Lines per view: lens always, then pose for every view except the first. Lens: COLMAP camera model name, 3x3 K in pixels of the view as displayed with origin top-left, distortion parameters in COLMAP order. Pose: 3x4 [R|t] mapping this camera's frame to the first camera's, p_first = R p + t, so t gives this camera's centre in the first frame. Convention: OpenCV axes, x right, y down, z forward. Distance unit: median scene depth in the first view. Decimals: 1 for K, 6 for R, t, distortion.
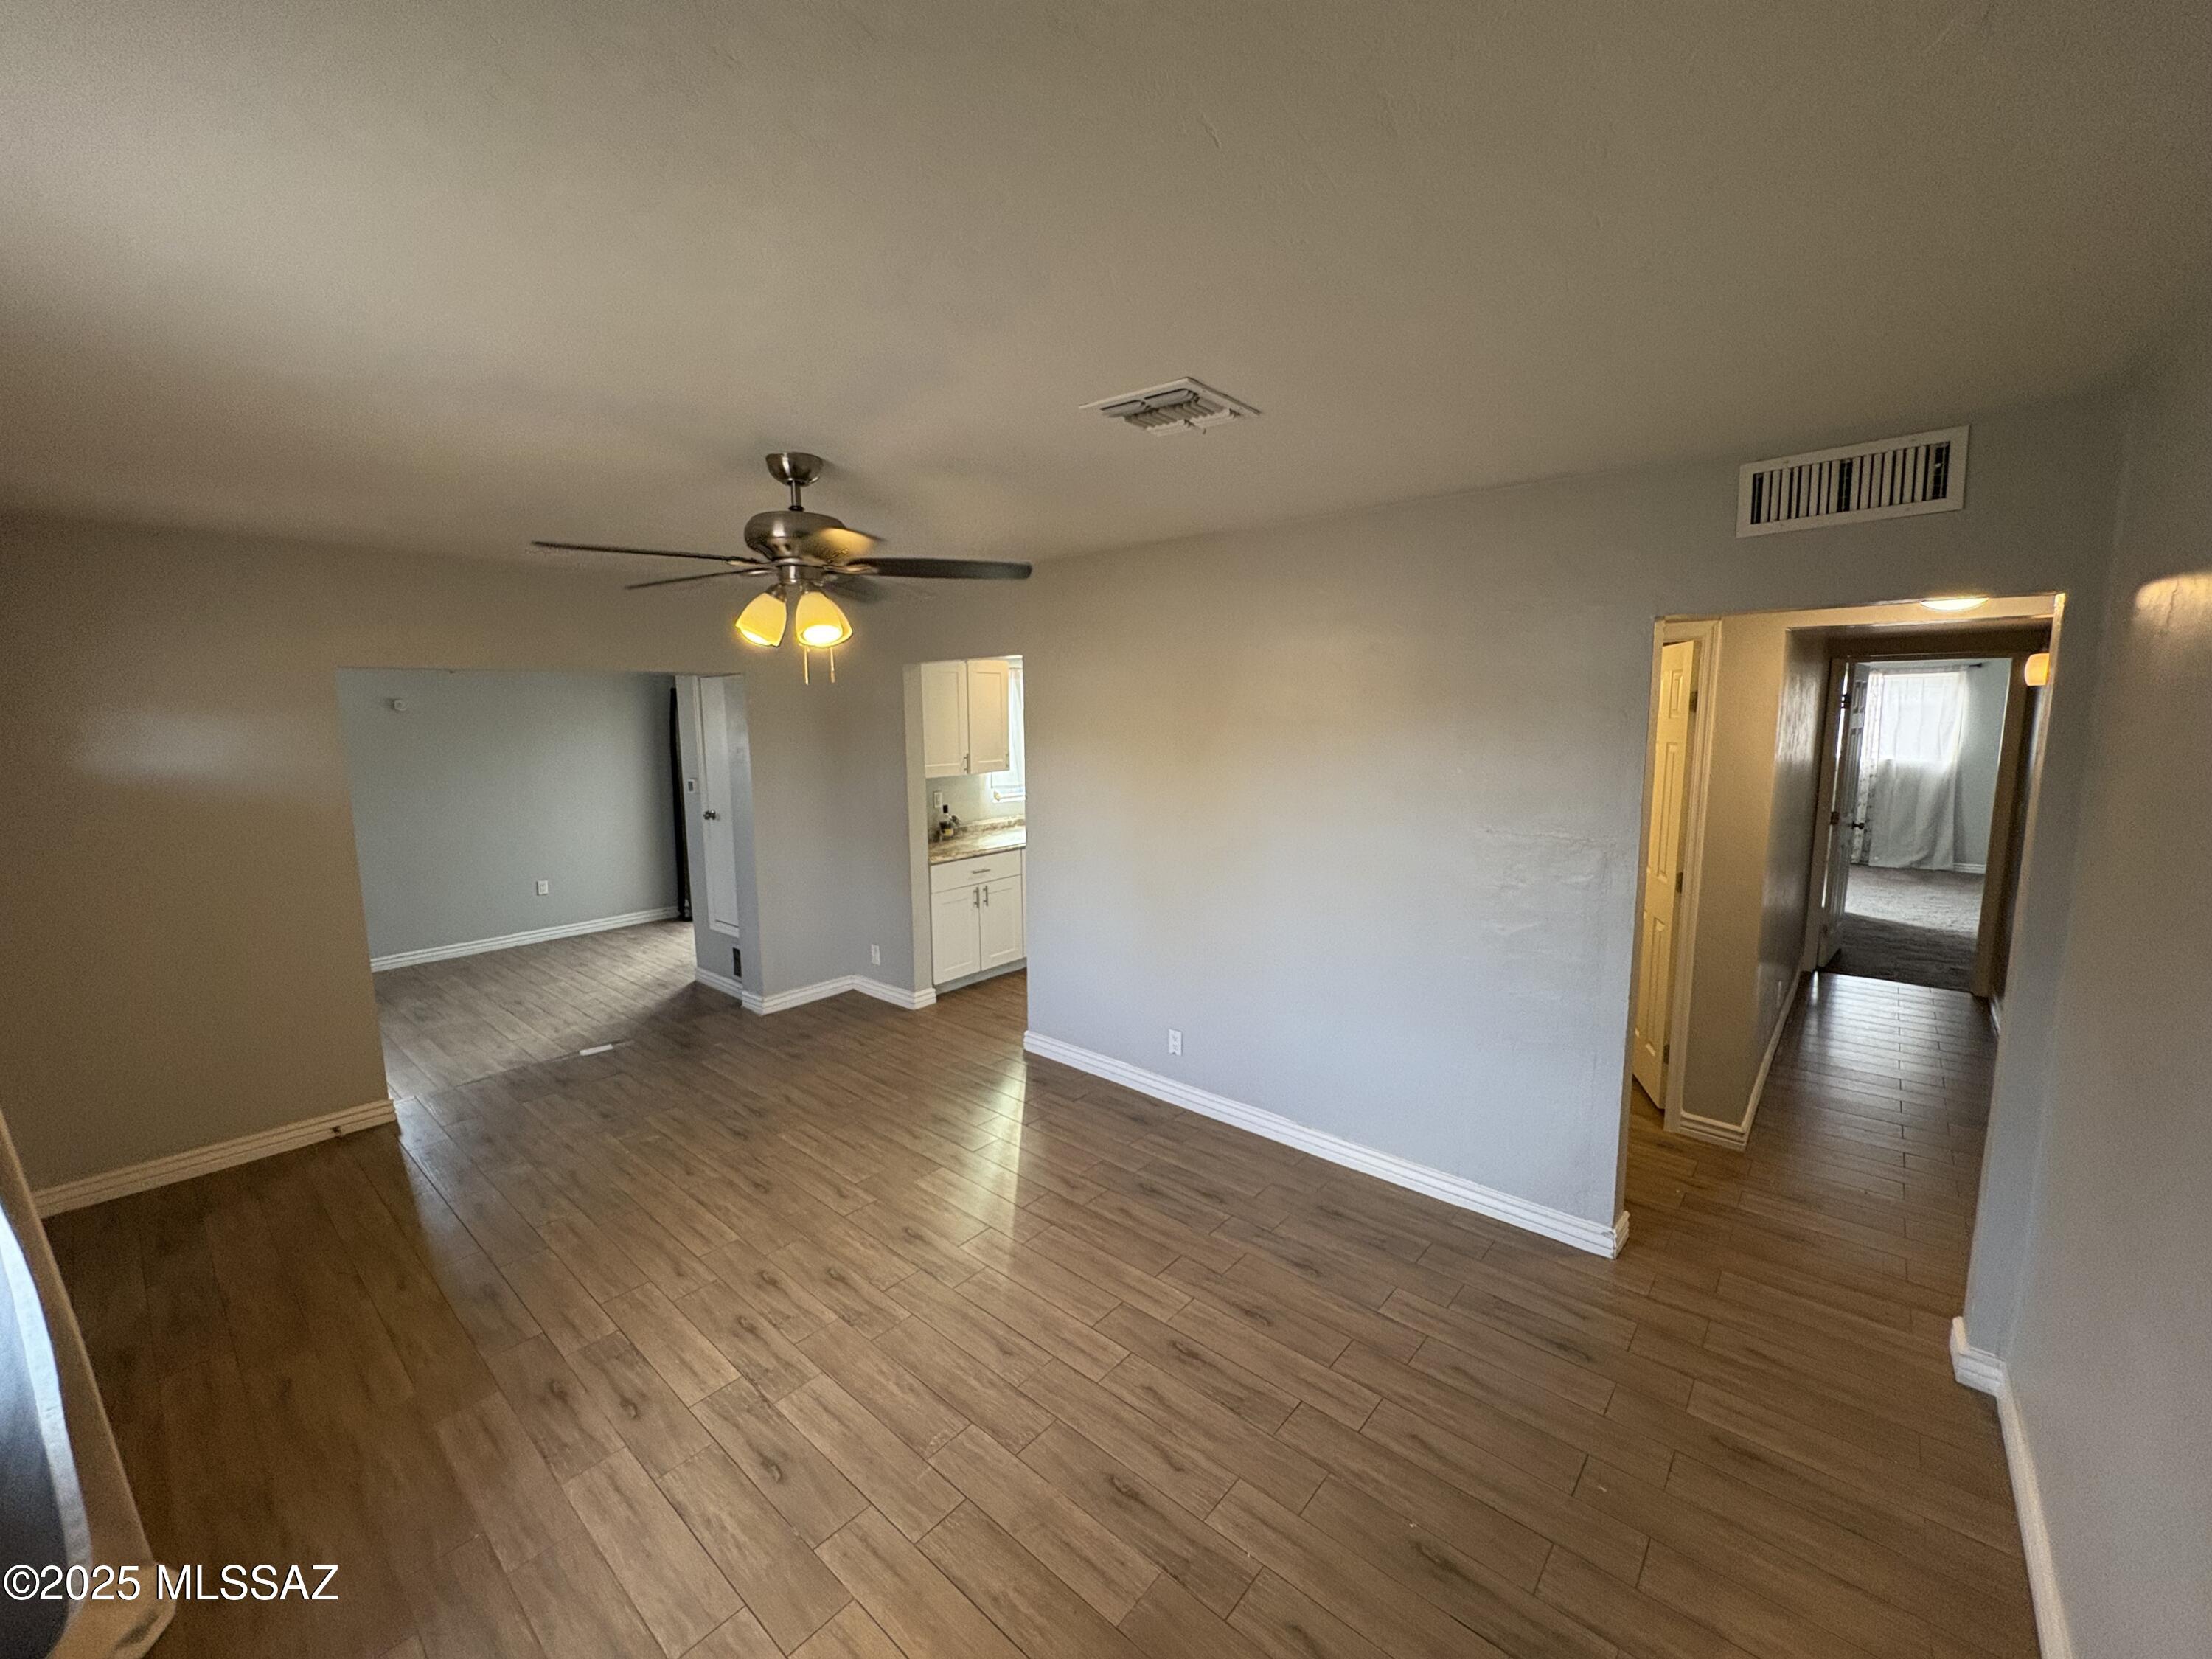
lens RADIAL K [[882.6, 0, 1099.6], [0, 882.6, 831.4], [0, 0, 1]] dist [-0.000450, 0.000798]
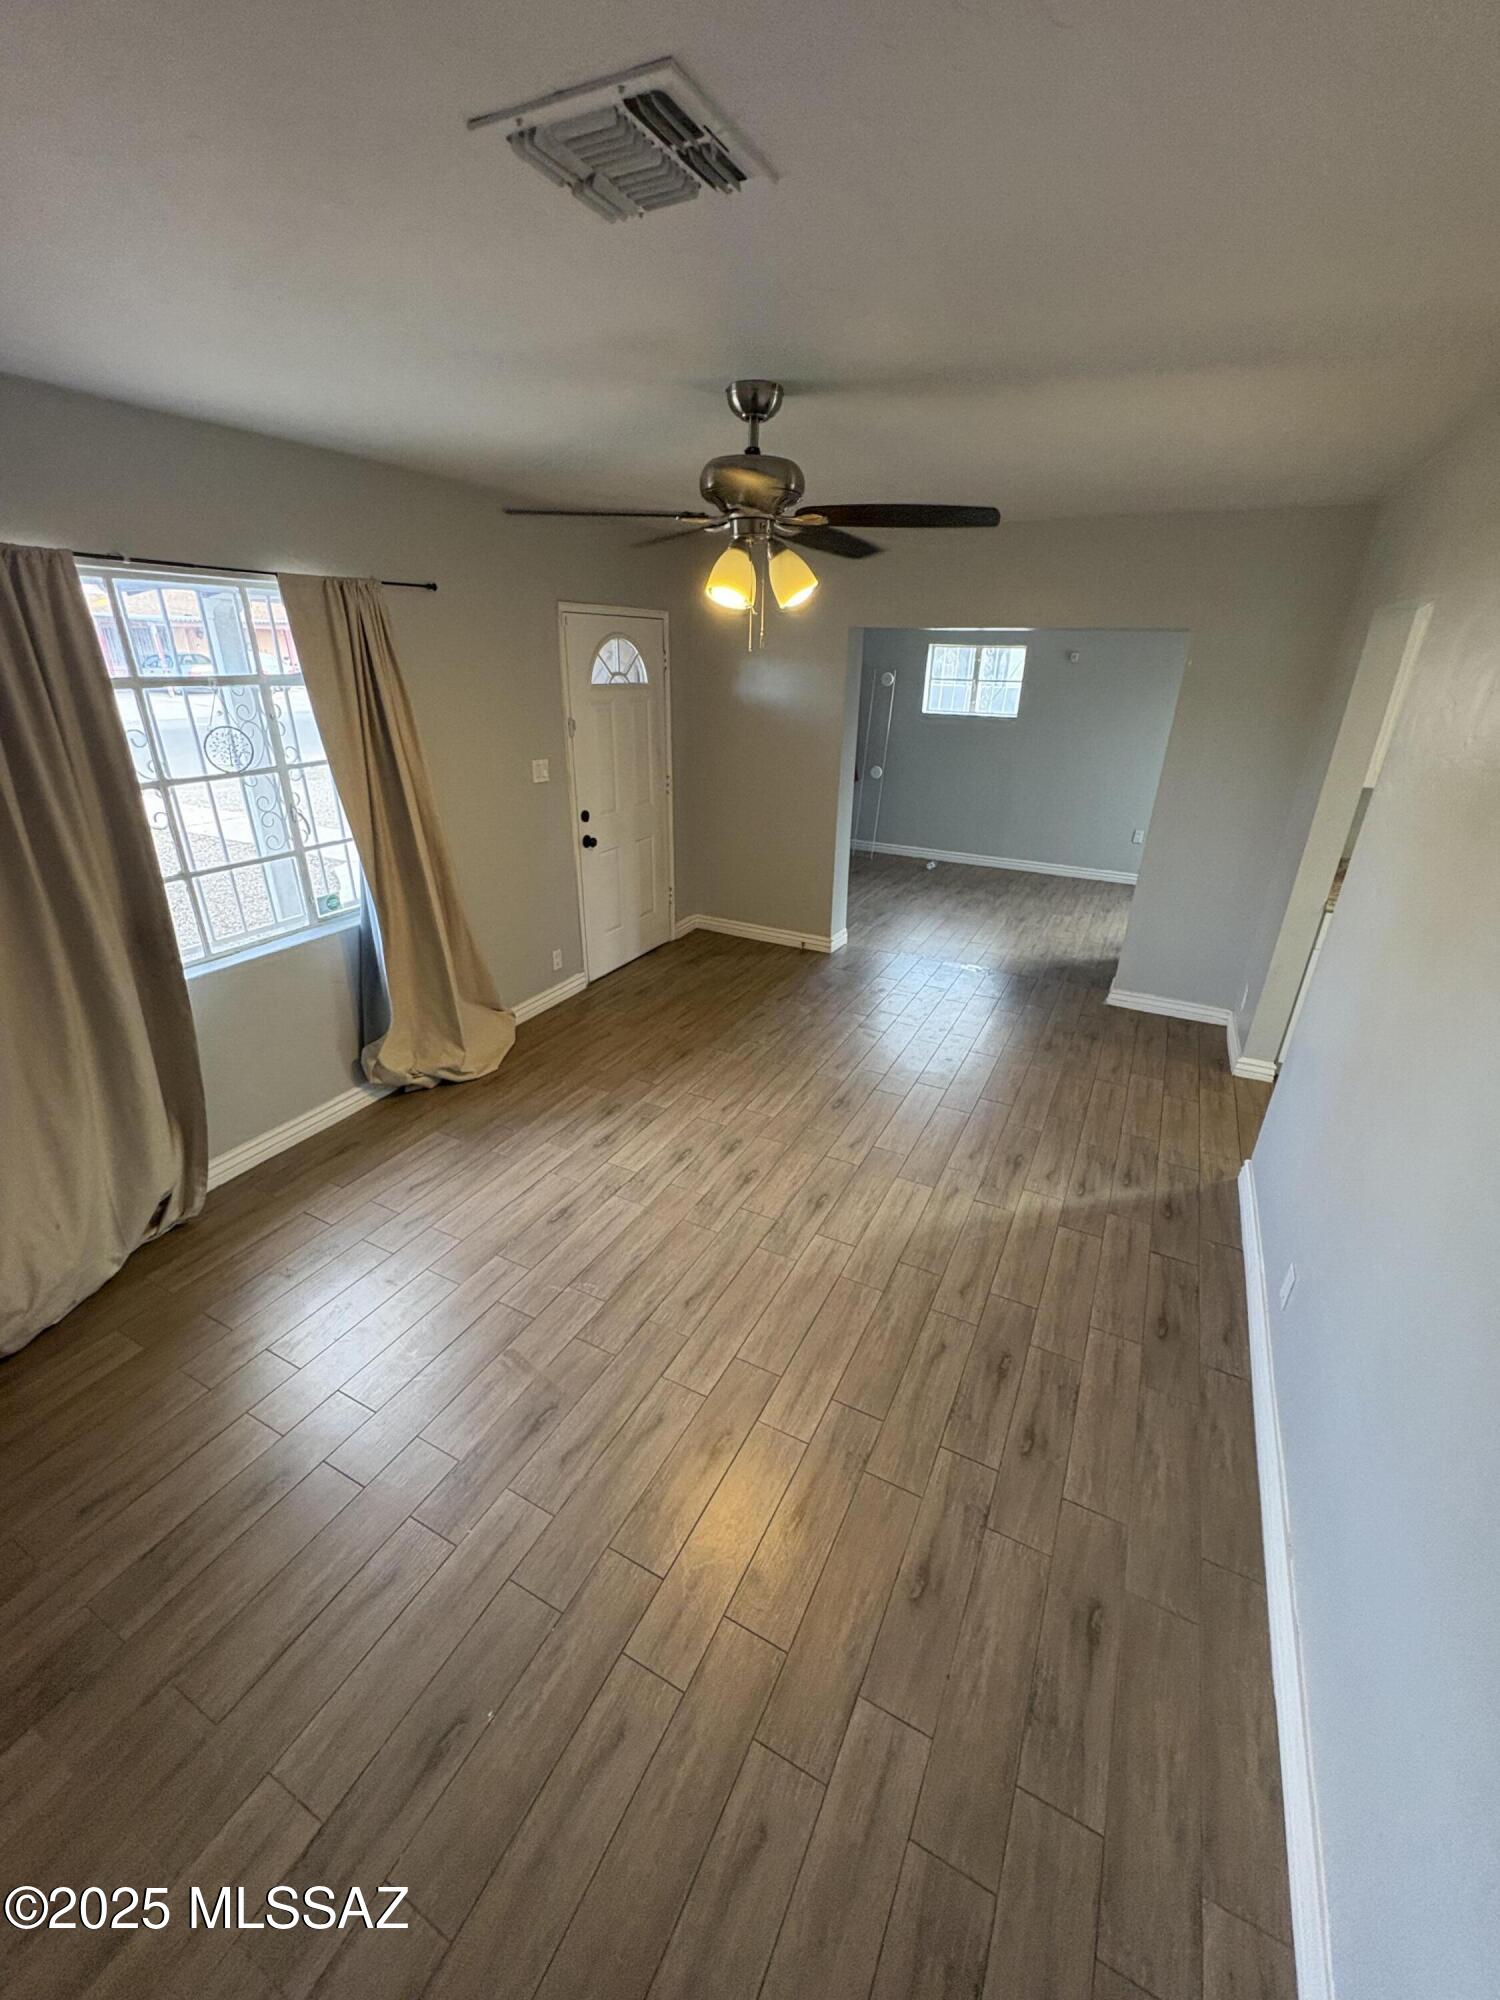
lens RADIAL K [[798.1, 0, 762.8], [0, 798.1, 1001.0], [0, 0, 1]] dist [-0.000450, 0.000798]
pose [[0.246699, 0.403863, -0.880928, 0.619009], [-0.155379, 0.913748, 0.375396, -0.140865], [0.956555, 0.044268, 0.288172, 0.749054]]
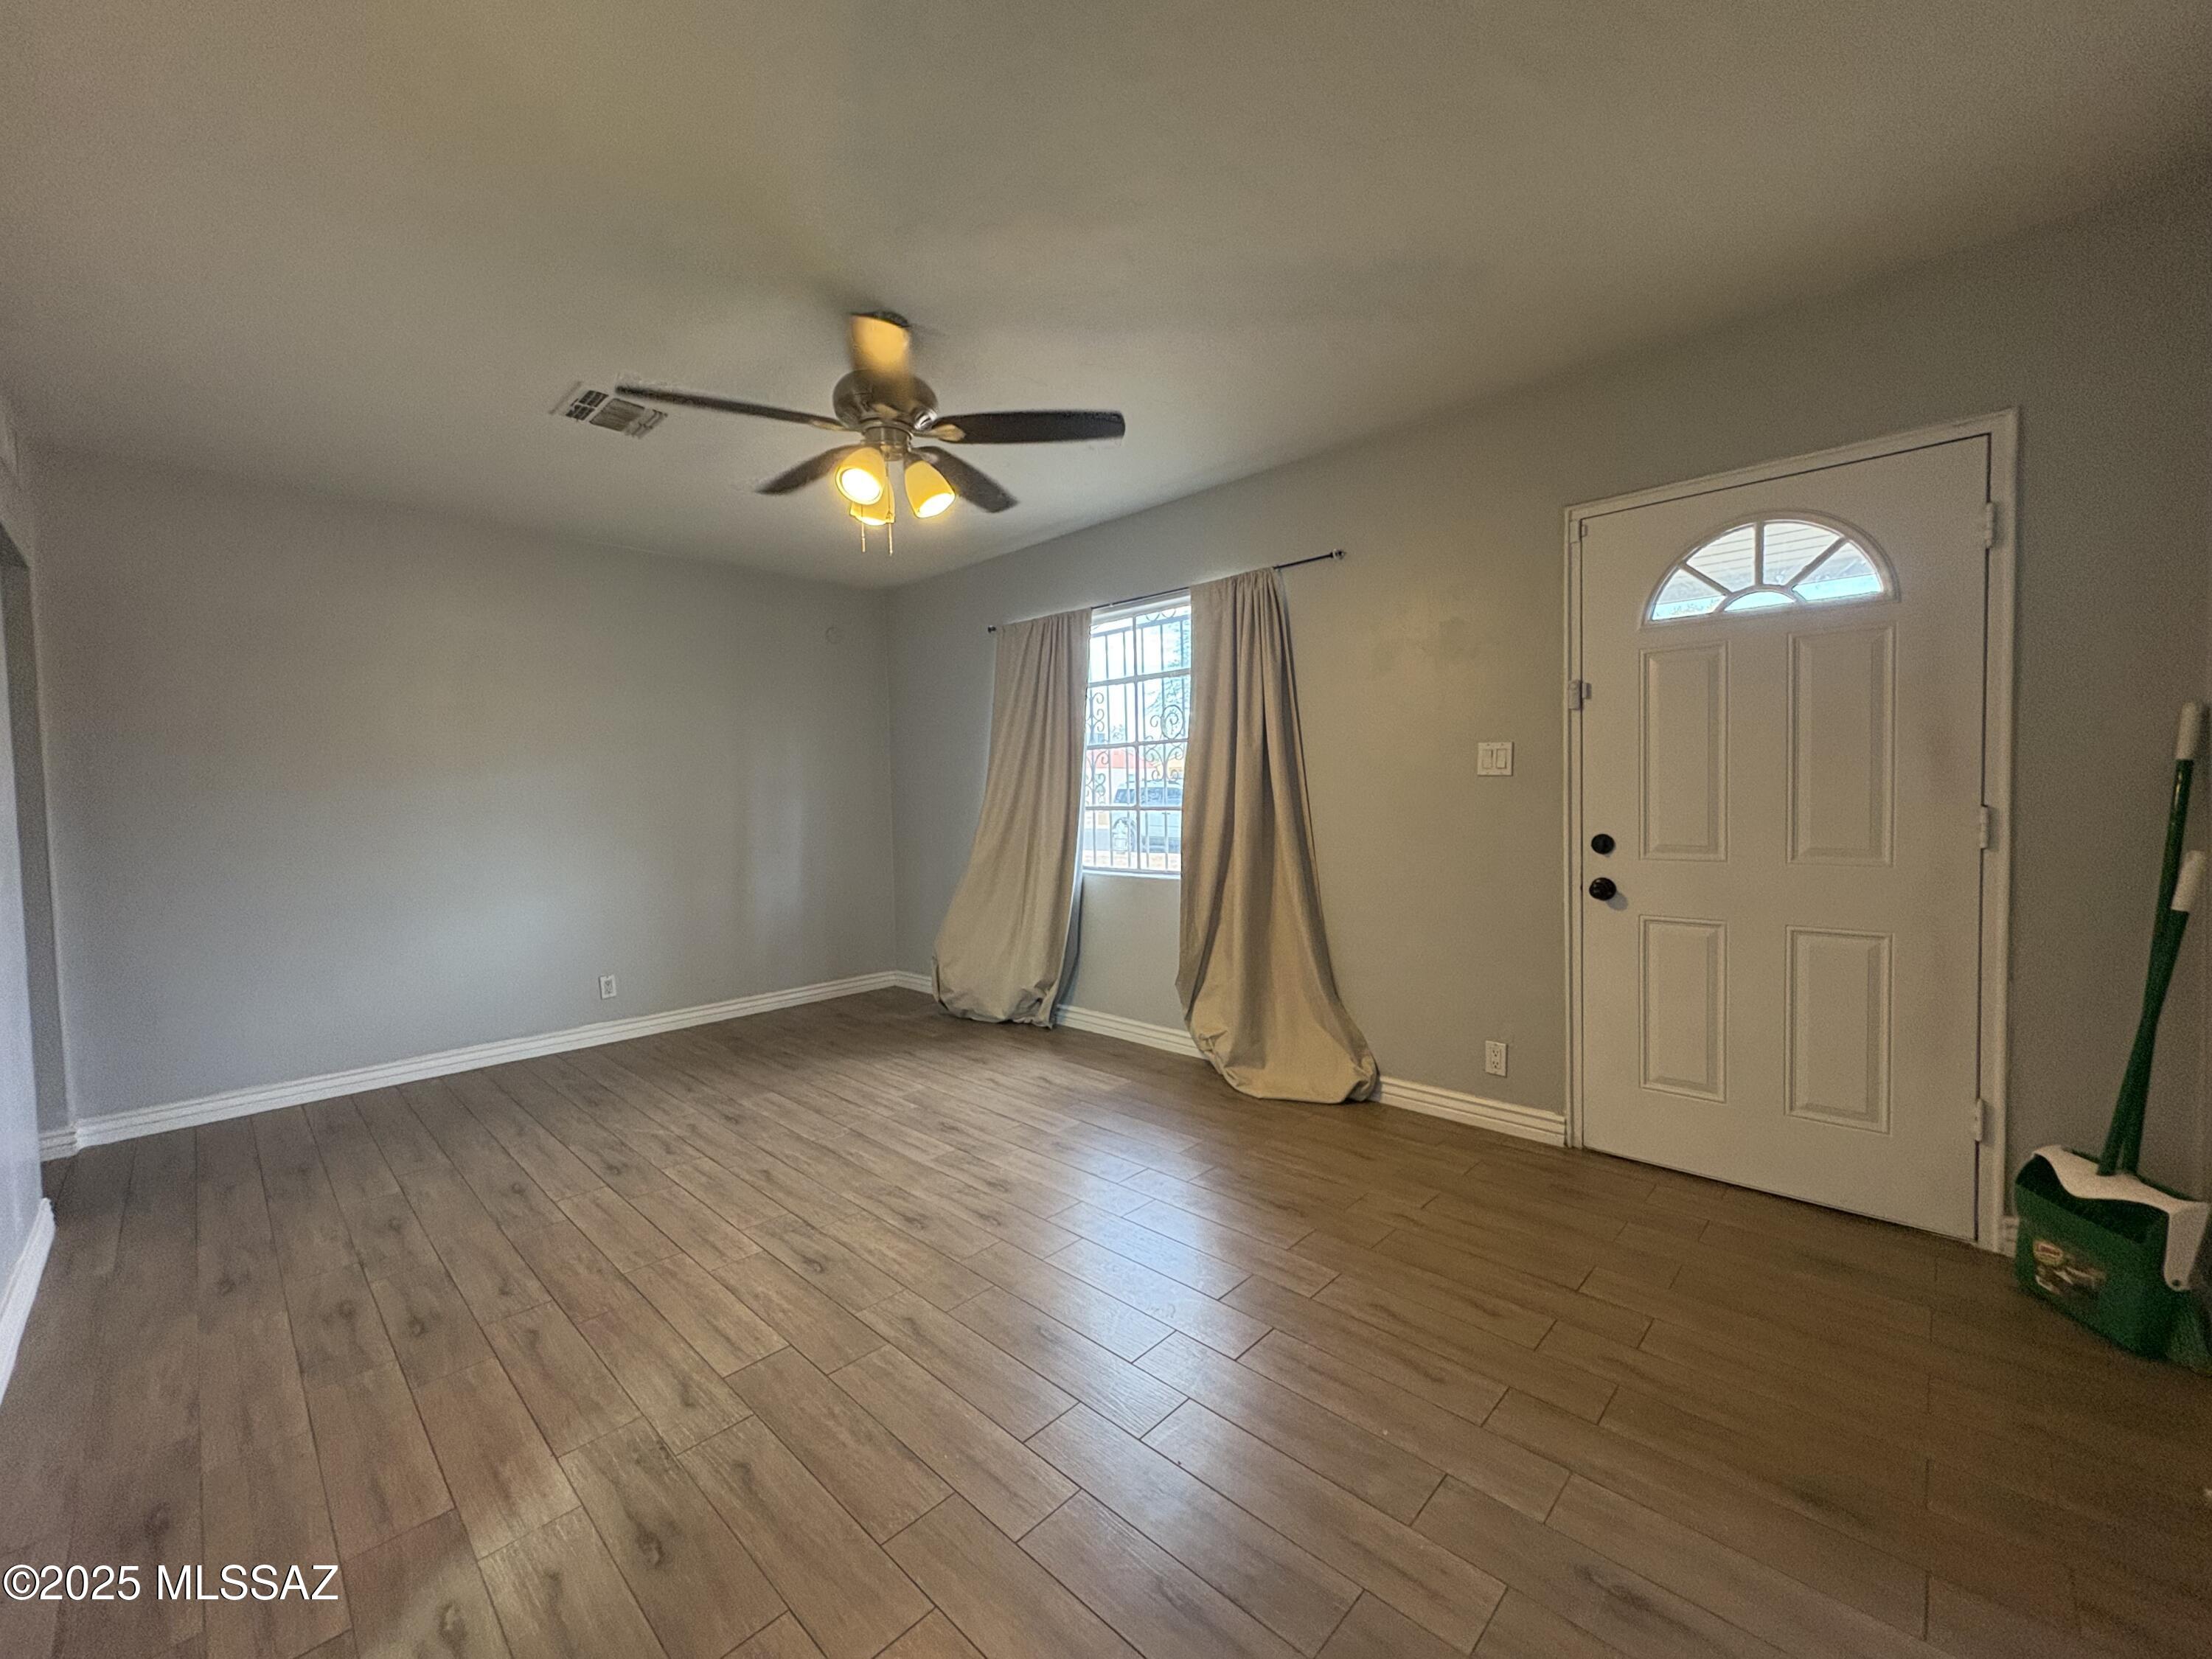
lens RADIAL K [[882.6, 0, 1091.7], [0, 882.6, 821.3], [0, 0, 1]] dist [-0.000450, 0.000798]
pose [[-0.997757, 0.027440, 0.061058, -0.583544], [0.037602, 0.984367, 0.172070, -0.036604], [-0.055381, 0.173980, -0.983191, 1.932294]]
